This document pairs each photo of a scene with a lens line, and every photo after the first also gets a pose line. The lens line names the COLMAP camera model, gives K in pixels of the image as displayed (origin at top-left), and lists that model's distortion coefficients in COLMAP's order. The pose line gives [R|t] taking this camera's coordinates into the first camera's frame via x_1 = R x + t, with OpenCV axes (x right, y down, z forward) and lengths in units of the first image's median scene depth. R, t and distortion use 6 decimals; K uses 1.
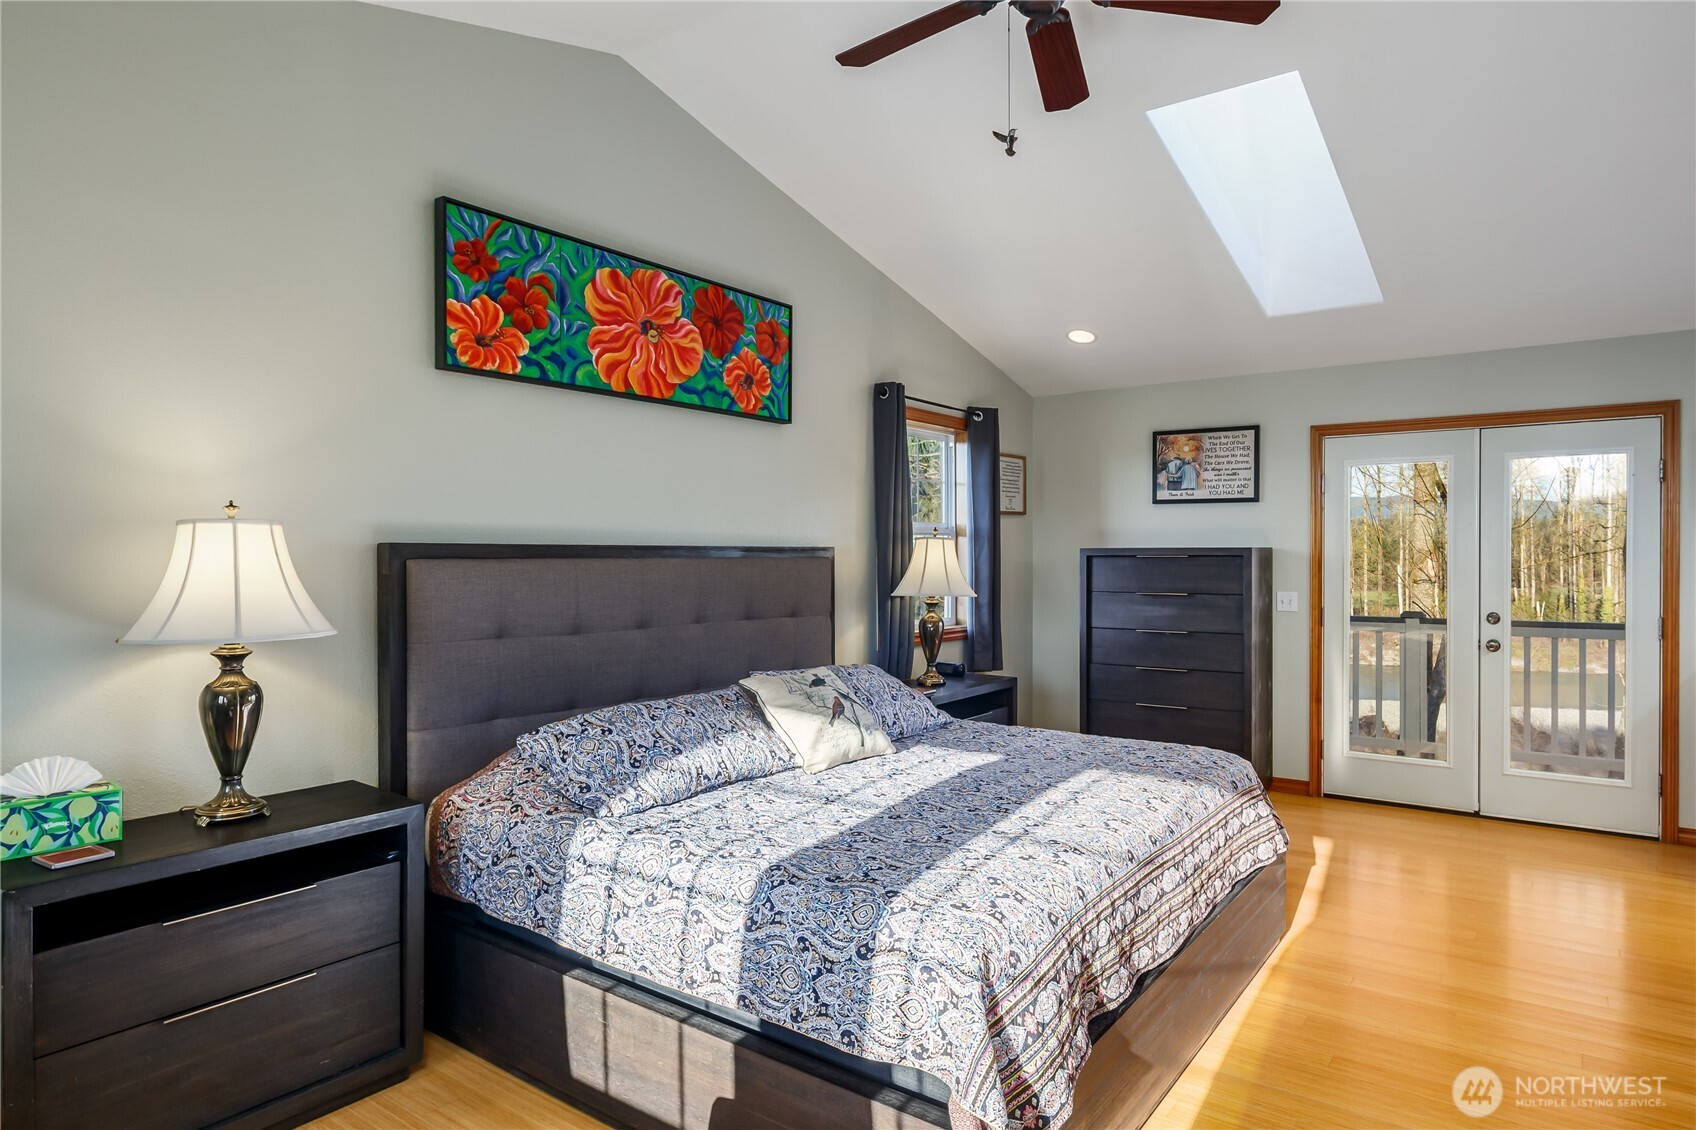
lens RADIAL K [[931.4, 0, 891.3], [0, 931.4, 557.4], [0, 0, 1]] dist [0.000860, -0.000376]
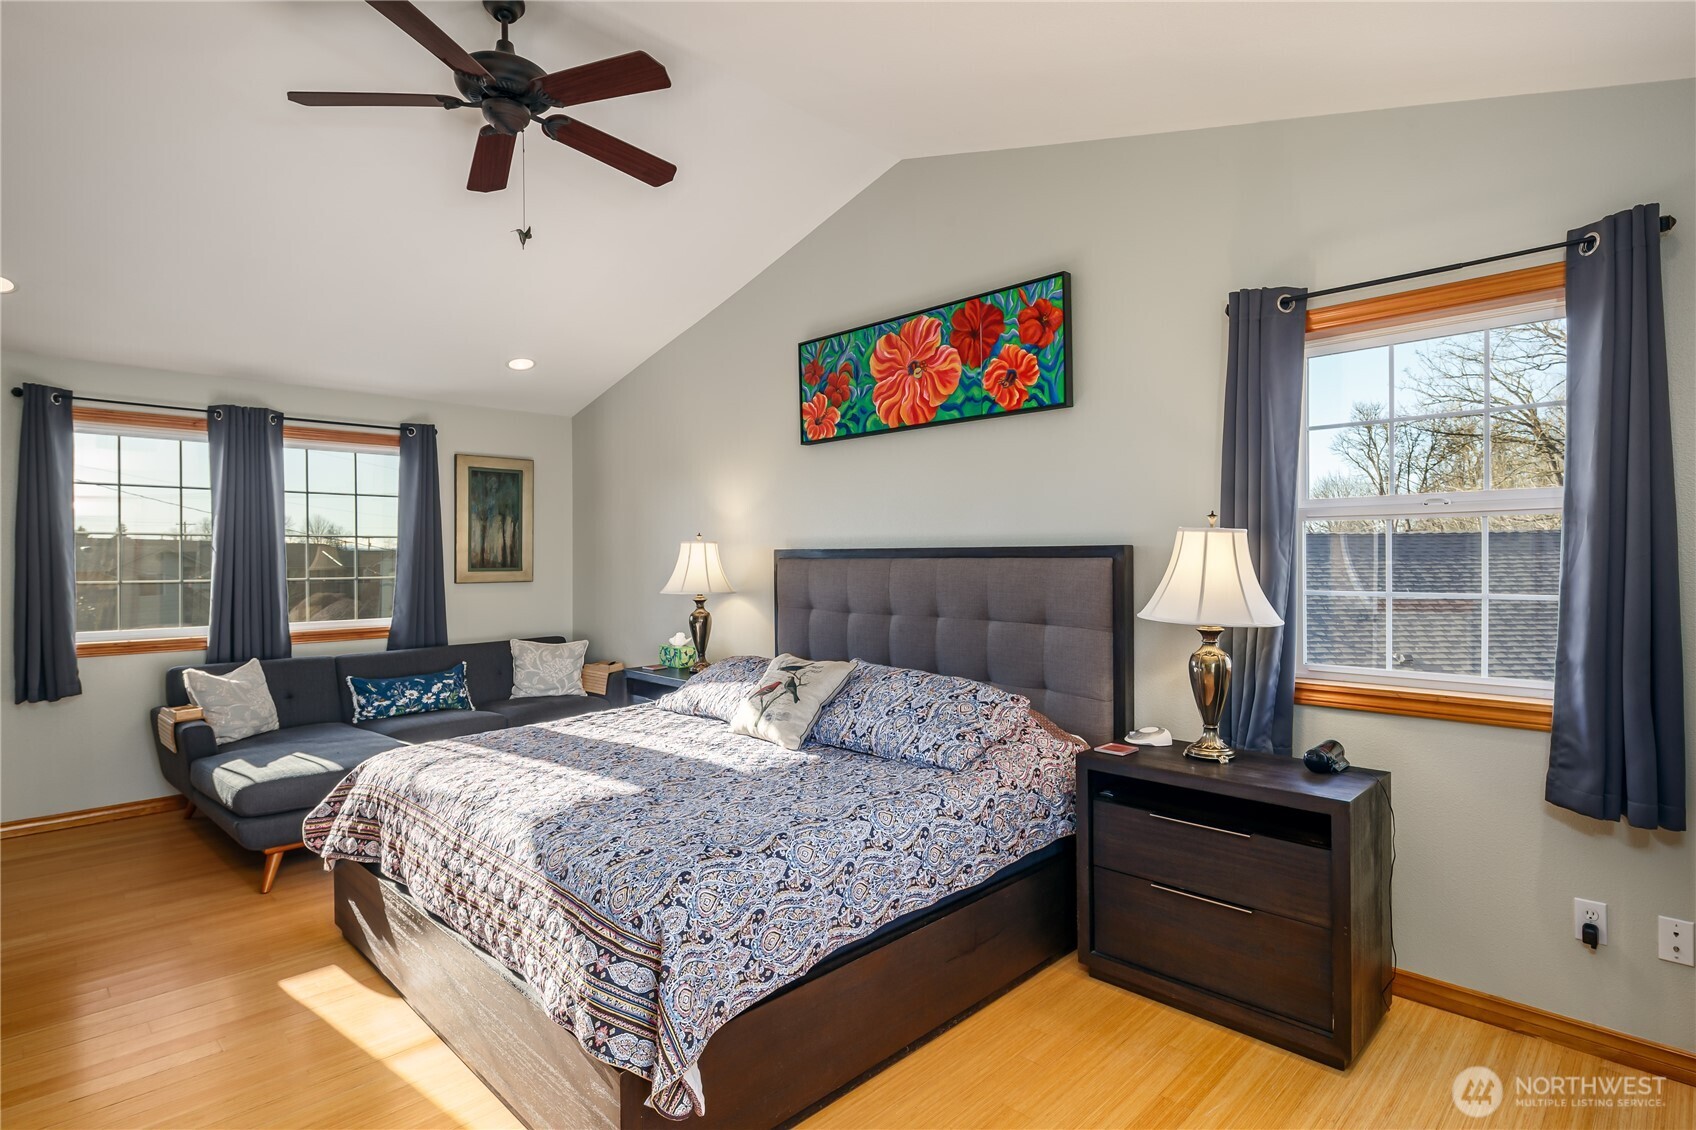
lens RADIAL K [[845.0, 0, 837.3], [0, 845.0, 560.3], [0, 0, 1]] dist [0.001211, -0.001158]
pose [[-0.151368, 0.006541, -0.988456, 0.826963], [0.002006, 0.999978, 0.006310, -0.003713], [0.988475, -0.001028, -0.151378, 1.050914]]
